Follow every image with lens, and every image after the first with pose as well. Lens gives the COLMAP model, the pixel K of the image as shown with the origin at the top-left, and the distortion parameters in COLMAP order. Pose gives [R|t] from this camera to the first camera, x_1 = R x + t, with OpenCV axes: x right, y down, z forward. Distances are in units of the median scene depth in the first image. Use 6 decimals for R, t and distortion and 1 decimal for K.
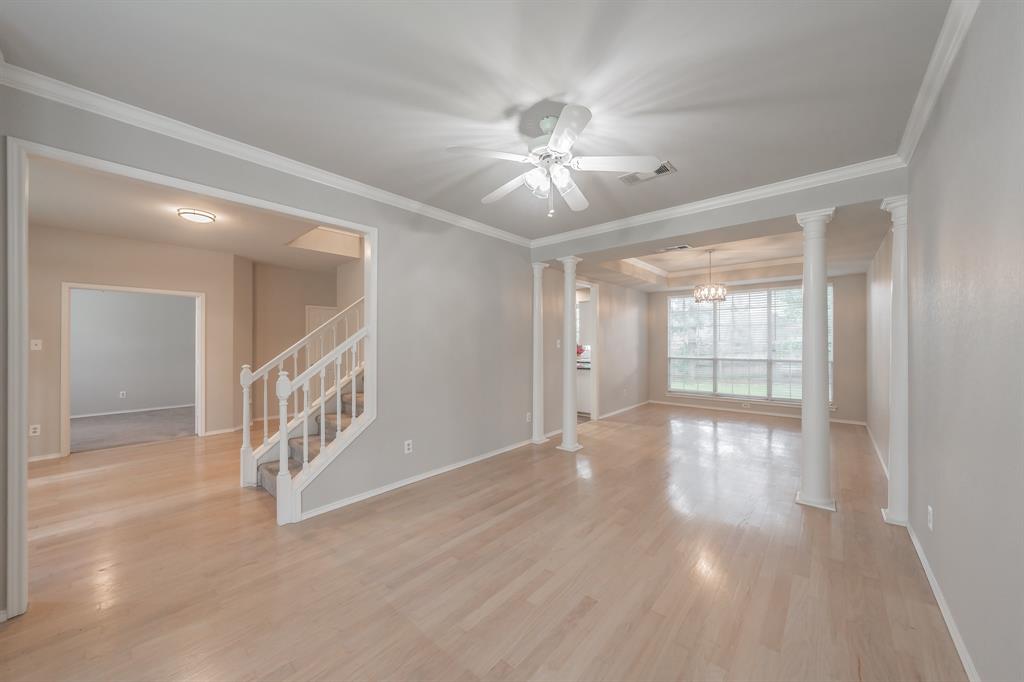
lens RADIAL K [[390.6, 0, 509.6], [0, 390.6, 343.6], [0, 0, 1]] dist [-0.000033, 0.000174]
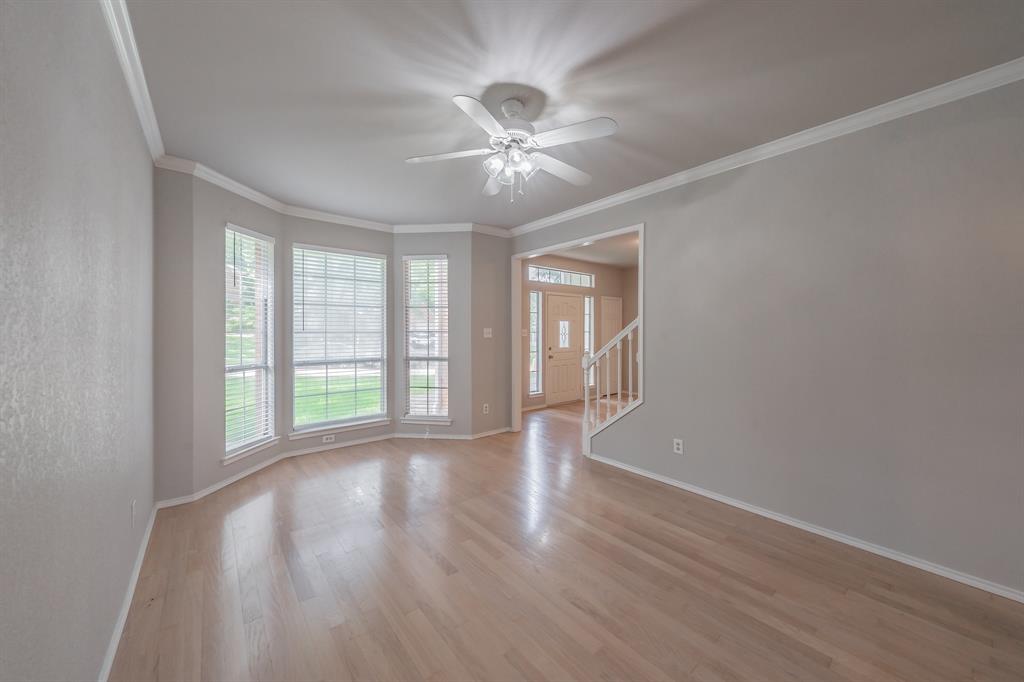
lens RADIAL K [[390.6, 0, 507.8], [0, 390.6, 334.5], [0, 0, 1]] dist [-0.000033, 0.000174]
pose [[-0.222083, 0.012346, -0.974950, 0.771592], [-0.004334, 0.999897, 0.013649, -0.007532], [0.975018, 0.007256, -0.222007, 0.880712]]
